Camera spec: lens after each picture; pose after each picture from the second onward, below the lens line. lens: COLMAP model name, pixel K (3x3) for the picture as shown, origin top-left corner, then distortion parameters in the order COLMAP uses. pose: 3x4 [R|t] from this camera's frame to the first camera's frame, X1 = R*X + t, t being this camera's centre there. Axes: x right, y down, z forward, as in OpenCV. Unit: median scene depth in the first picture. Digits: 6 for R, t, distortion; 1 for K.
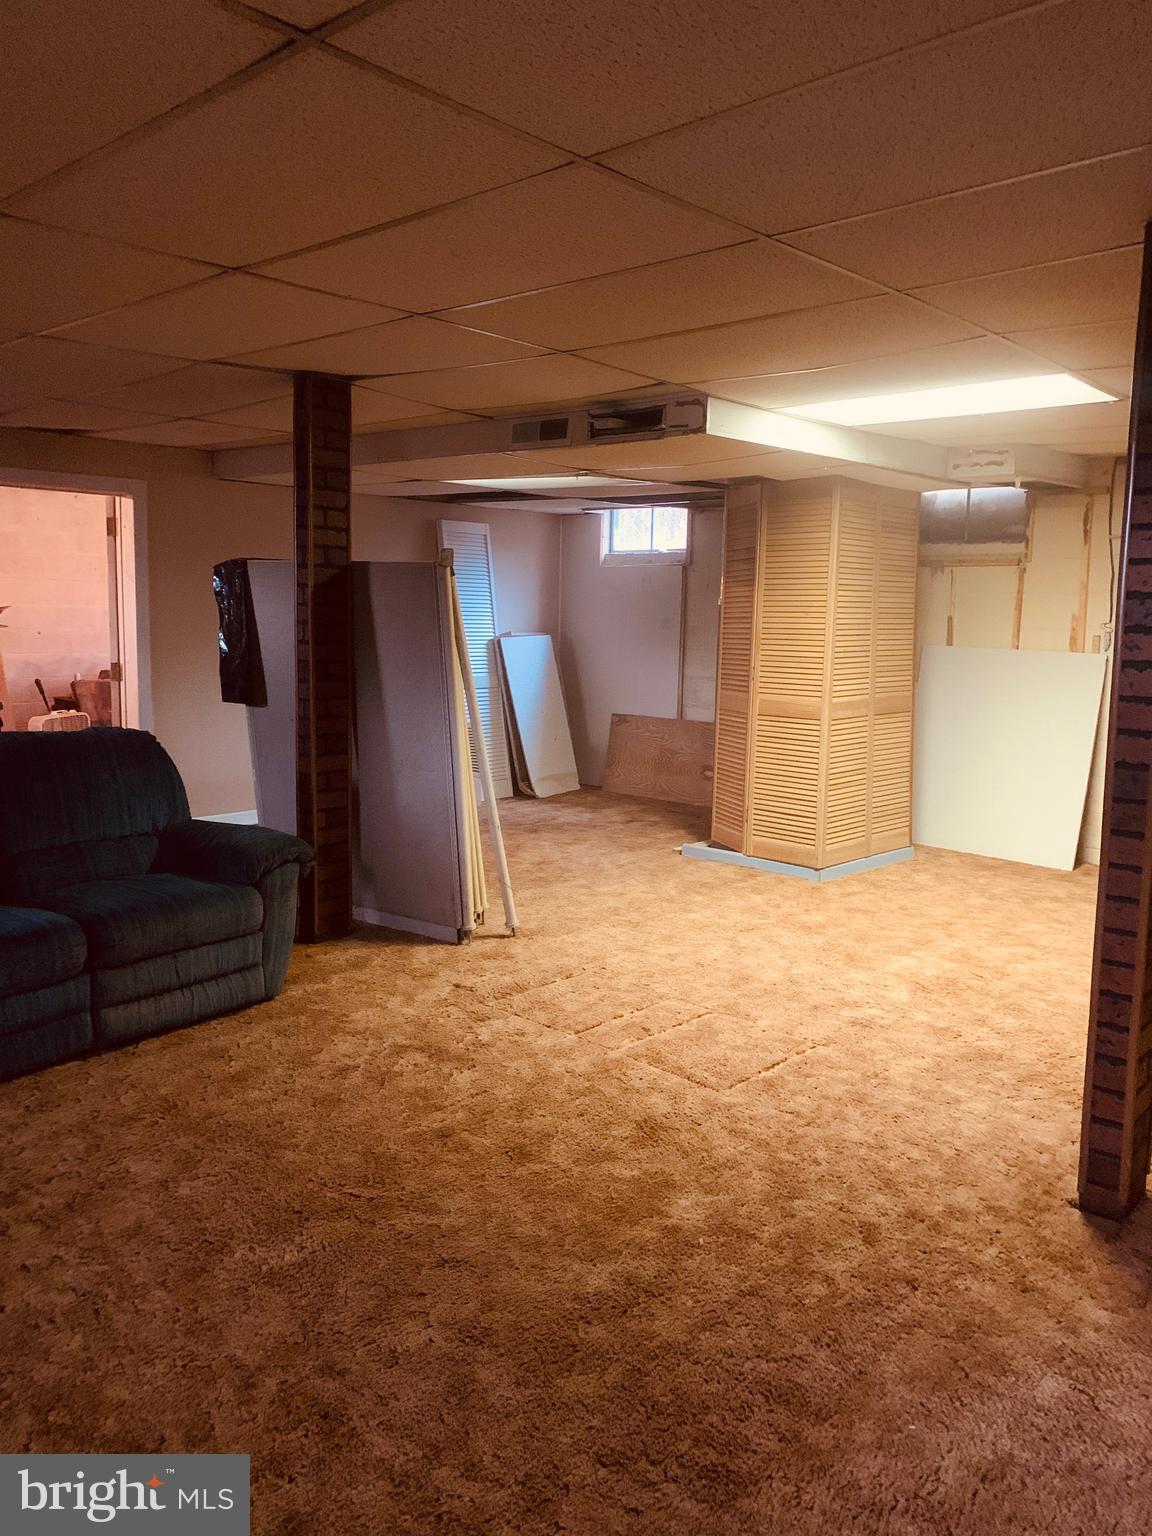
lens RADIAL K [[1167.5, 0, 578.2], [0, 1167.5, 757.9], [0, 0, 1]] dist [0.040343, -0.037982]
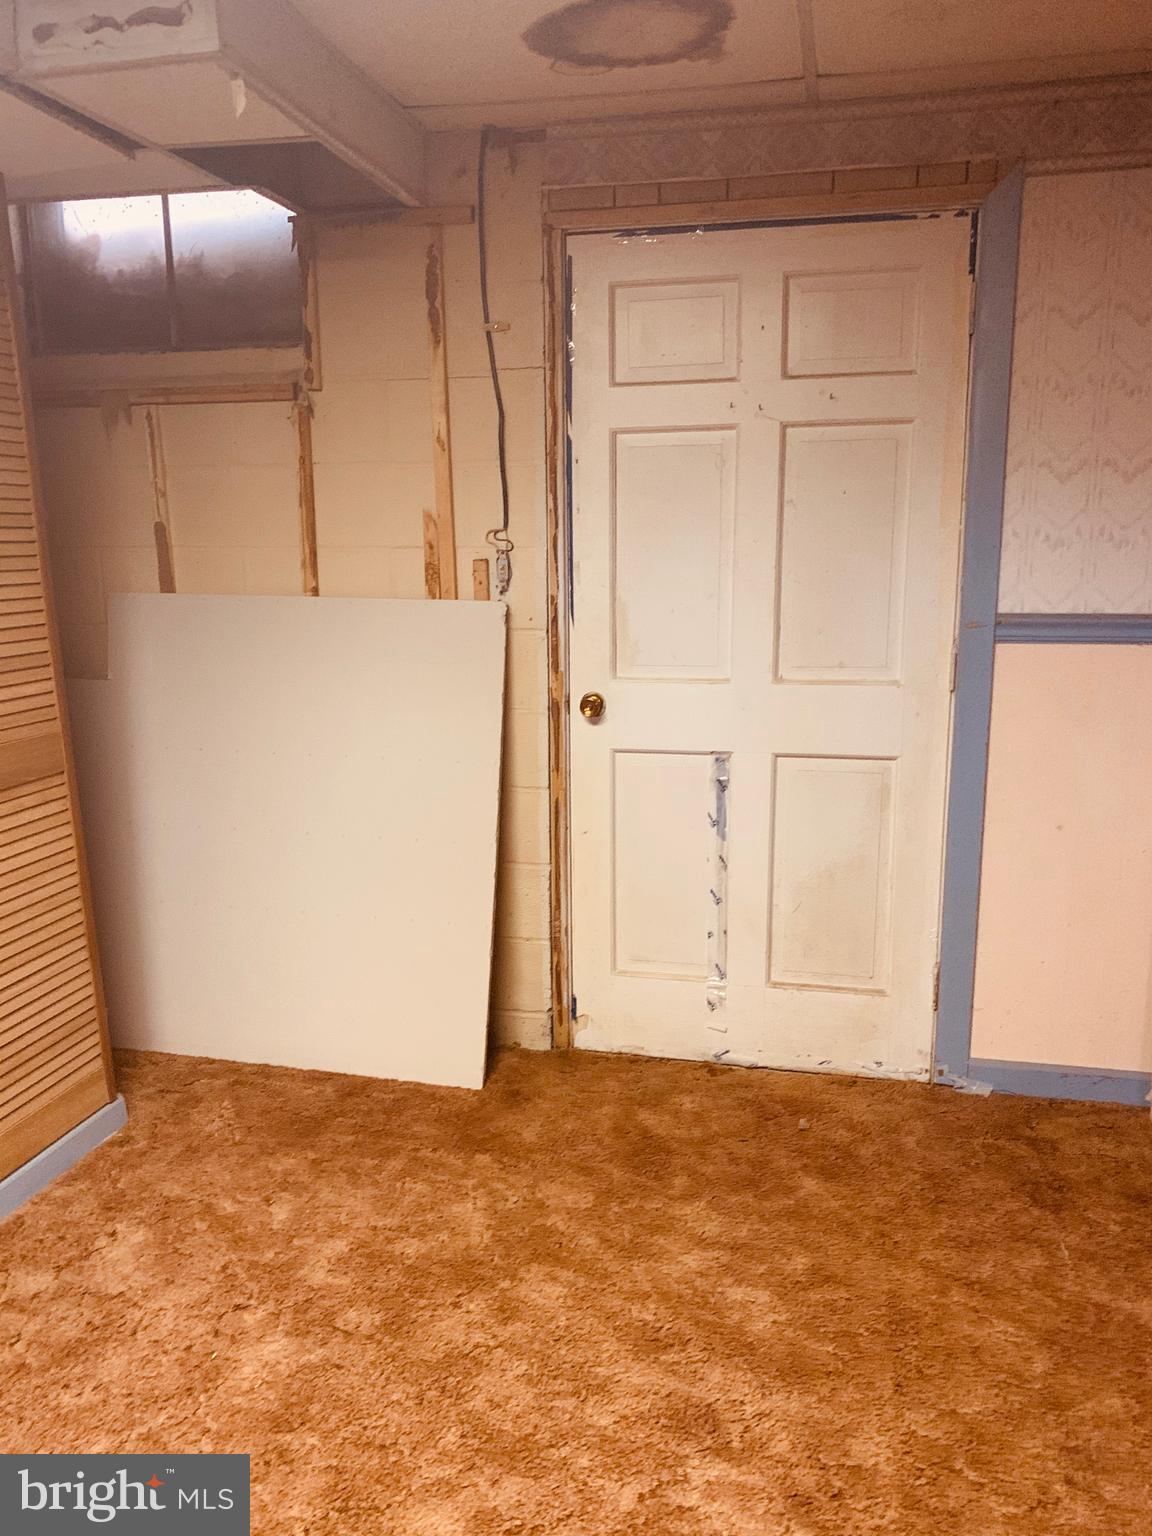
lens RADIAL K [[1167.5, 0, 567.7], [0, 1167.5, 766.5], [0, 0, 1]] dist [0.040343, -0.037982]
pose [[0.859313, -0.123392, 0.496343, 0.426399], [0.087859, 0.991648, 0.094417, -0.115613], [-0.503848, -0.037525, 0.862977, 1.059901]]
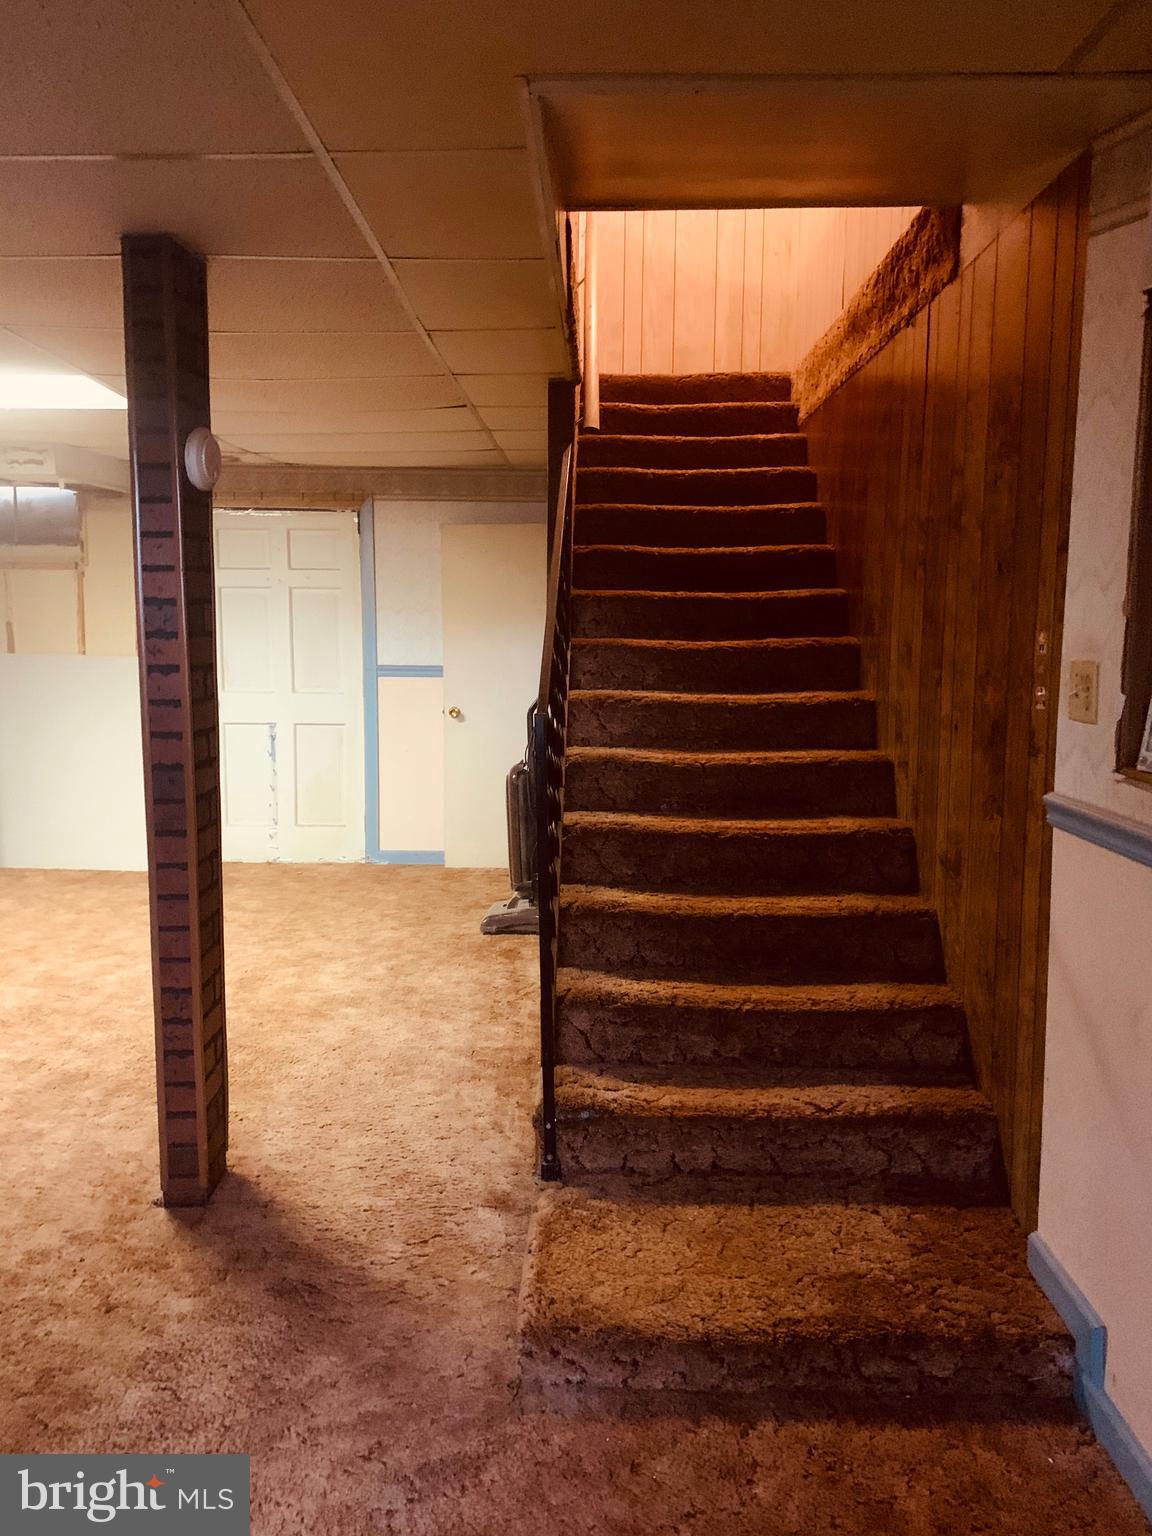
lens RADIAL K [[1167.5, 0, 579.3], [0, 1167.5, 762.7], [0, 0, 1]] dist [0.040343, -0.037982]
pose [[0.743311, -0.089518, 0.662929, 0.043424], [0.088960, 0.995432, 0.034670, -0.000536], [-0.663004, 0.033203, 0.747879, -0.005786]]
